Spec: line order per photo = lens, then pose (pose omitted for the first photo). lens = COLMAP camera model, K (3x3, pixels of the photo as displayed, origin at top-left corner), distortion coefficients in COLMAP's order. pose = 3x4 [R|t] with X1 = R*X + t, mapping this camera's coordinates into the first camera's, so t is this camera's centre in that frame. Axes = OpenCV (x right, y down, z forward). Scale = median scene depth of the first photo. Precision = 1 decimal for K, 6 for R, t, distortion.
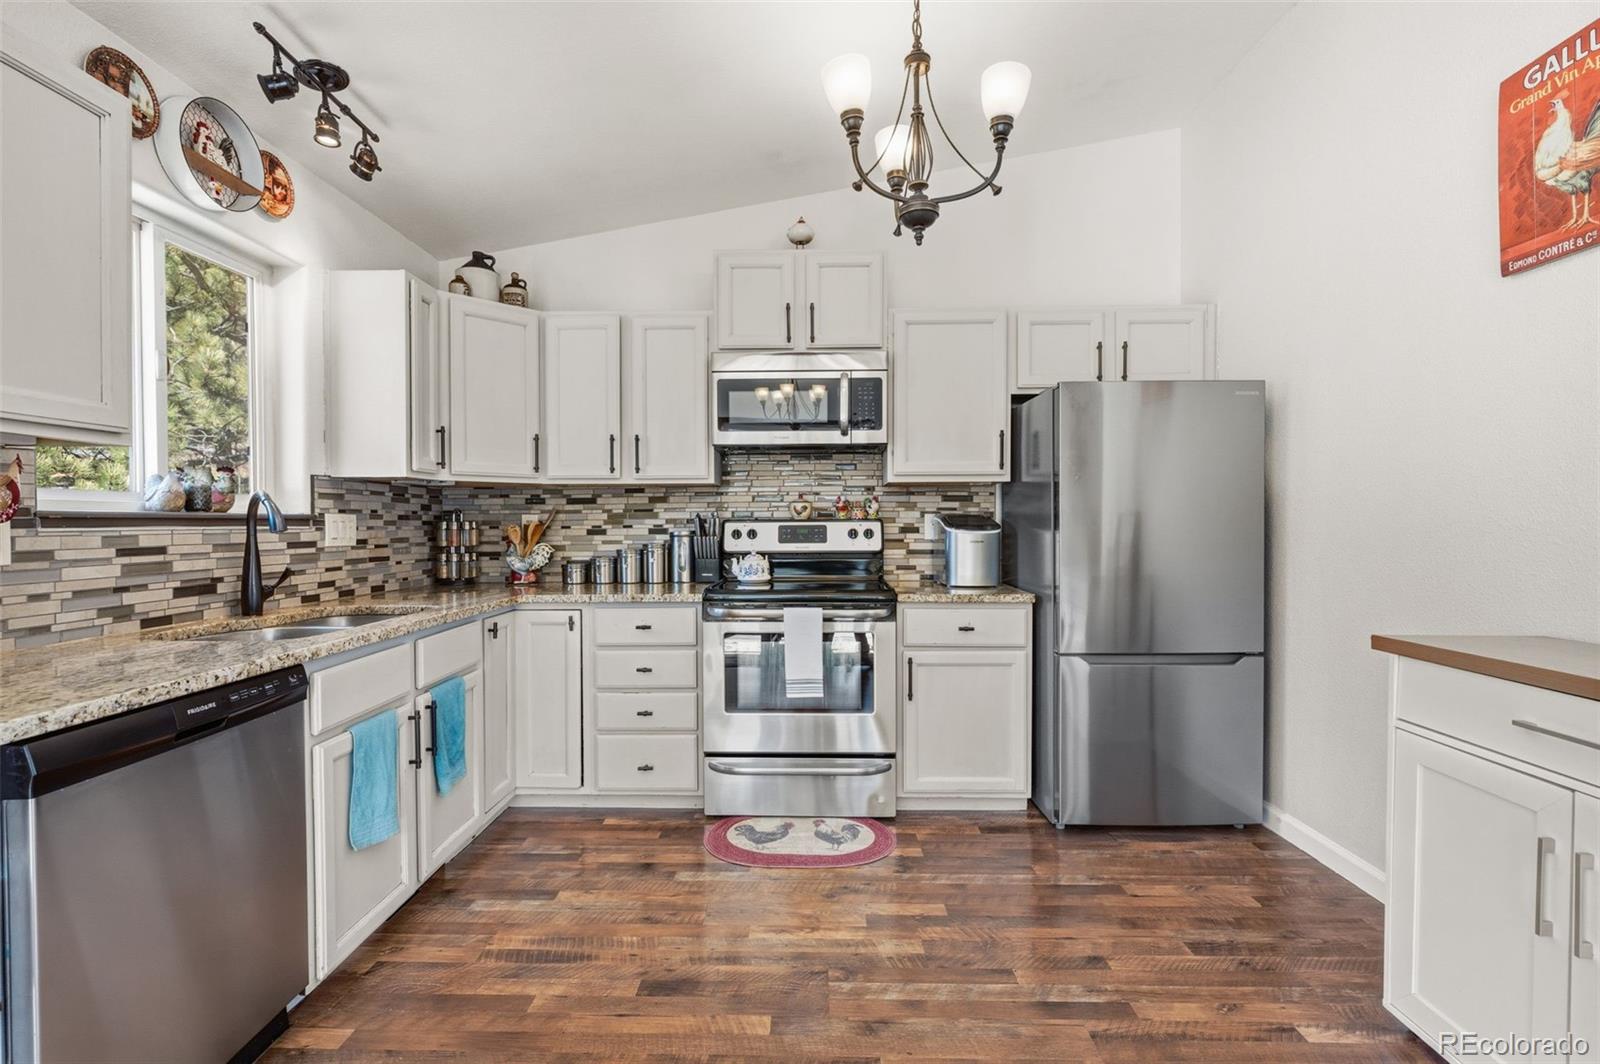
lens RADIAL K [[719.5, 0, 800.0], [0, 719.5, 532.0], [0, 0, 1]] dist [-0.003354, -0.000849]
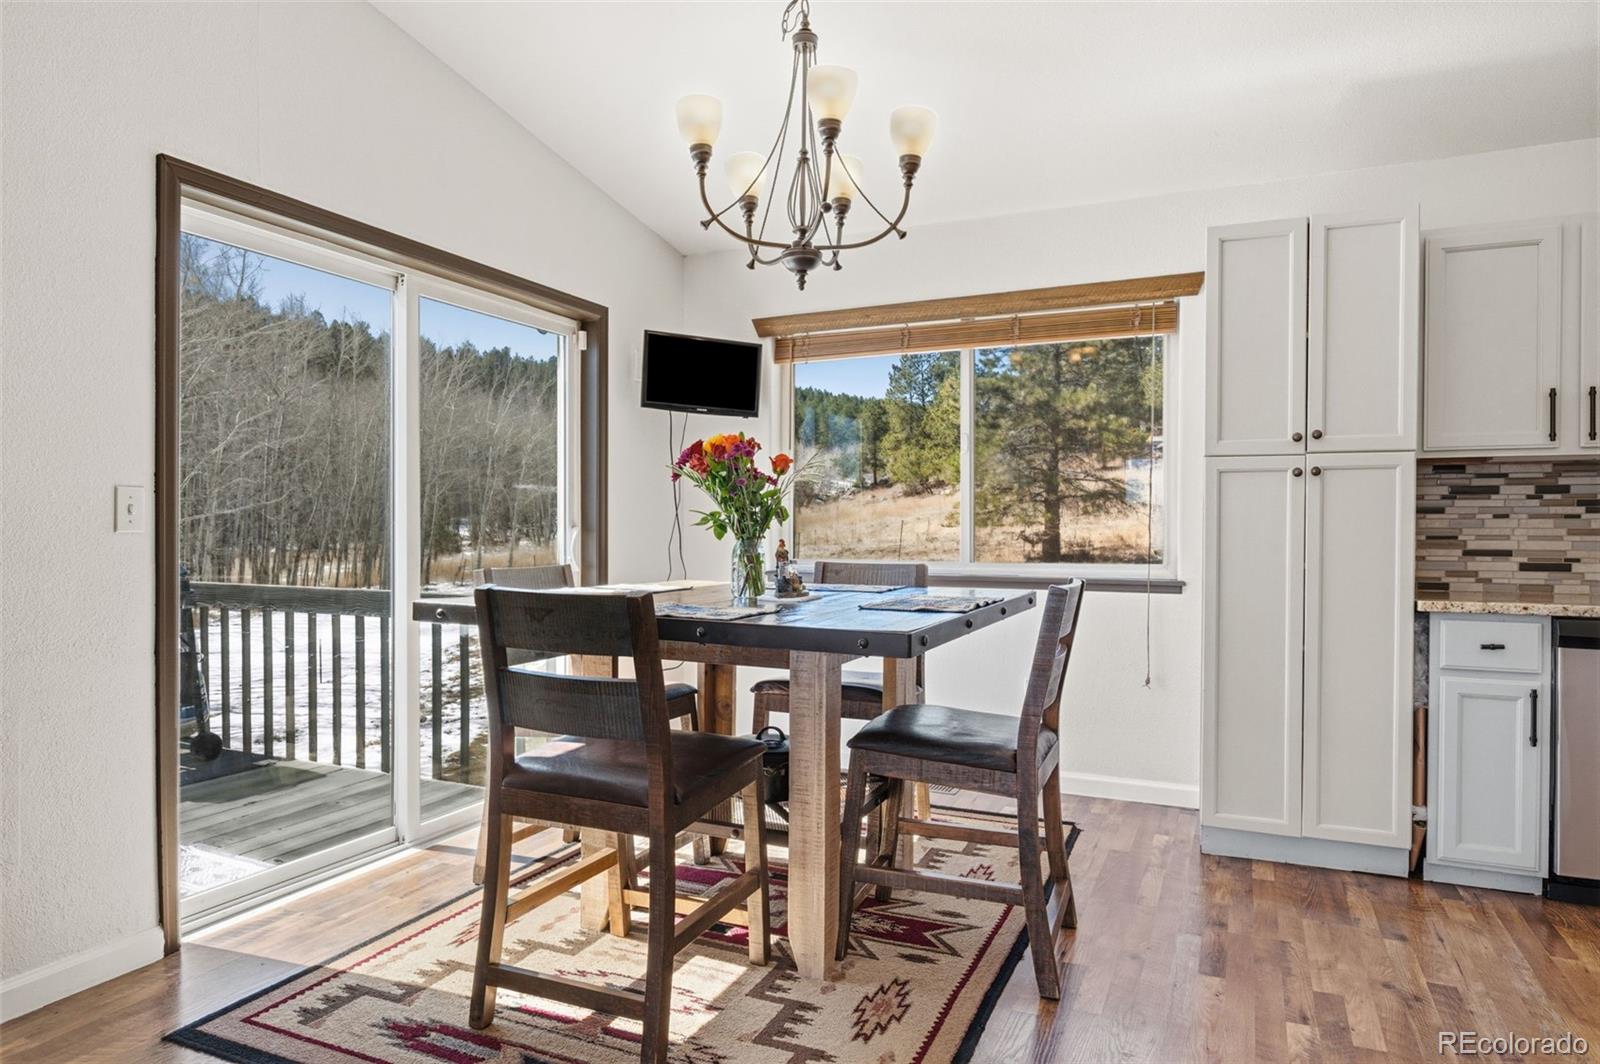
lens RADIAL K [[985.7, 0, 800.0], [0, 985.7, 532.0], [0, 0, 1]] dist [0.000410, -0.000717]
pose [[-0.388135, 0.007655, -0.921571, 0.842004], [-0.013609, 0.999809, 0.014037, 0.017497], [0.921502, 0.017989, -0.387957, 0.046406]]
